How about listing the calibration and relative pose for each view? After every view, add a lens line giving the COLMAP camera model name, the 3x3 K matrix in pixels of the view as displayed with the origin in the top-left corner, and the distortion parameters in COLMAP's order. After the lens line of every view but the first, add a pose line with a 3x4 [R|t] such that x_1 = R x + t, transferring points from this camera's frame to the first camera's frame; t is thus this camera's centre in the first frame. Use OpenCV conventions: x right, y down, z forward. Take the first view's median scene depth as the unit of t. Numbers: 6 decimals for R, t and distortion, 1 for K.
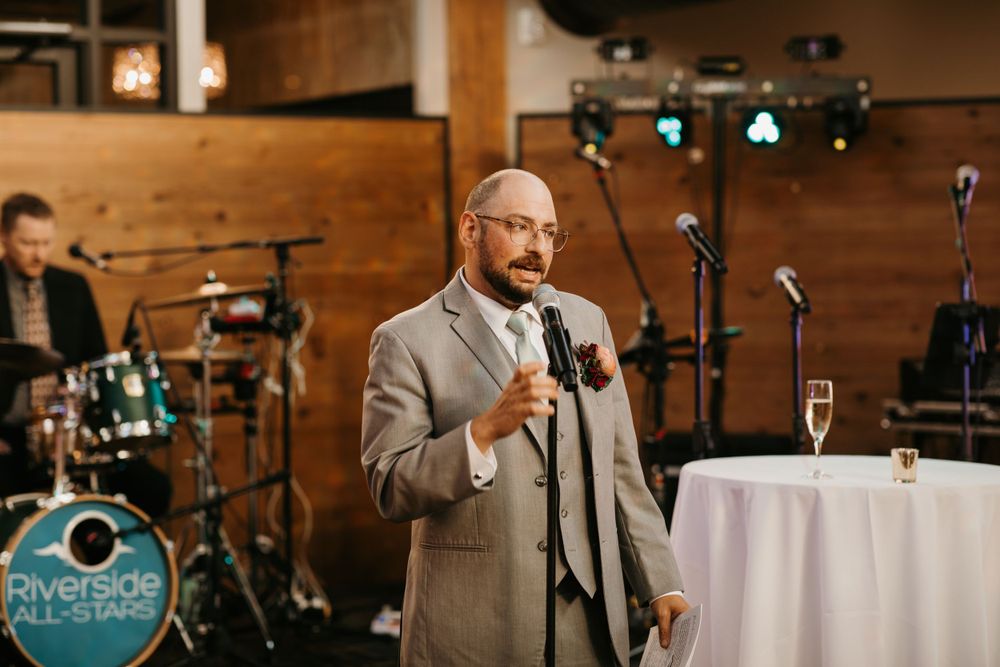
lens RADIAL K [[2407.3, 0, 481.0], [0, 2407.3, 296.4], [0, 0, 1]] dist [0.149663, 0.000000]
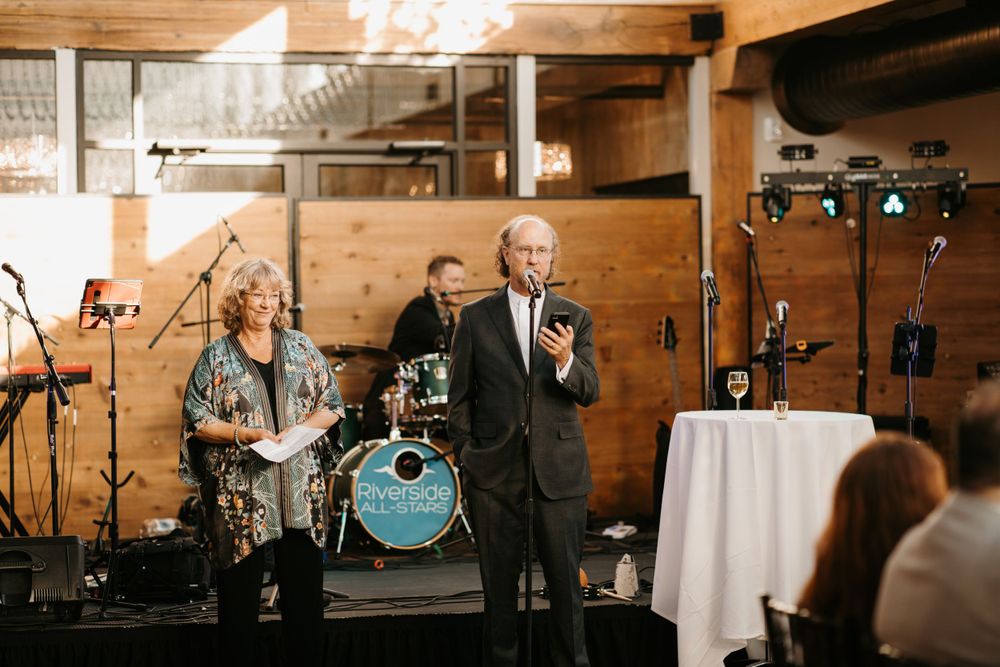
lens RADIAL K [[2407.3, 0, 500.2], [0, 2407.3, 340.3], [0, 0, 1]] dist [0.149663, 0.000000]
pose [[0.969305, 0.002522, -0.245847, 0.283024], [-0.001201, 0.999984, 0.005523, 0.005234], [0.245857, -0.005059, 0.969293, -0.544103]]
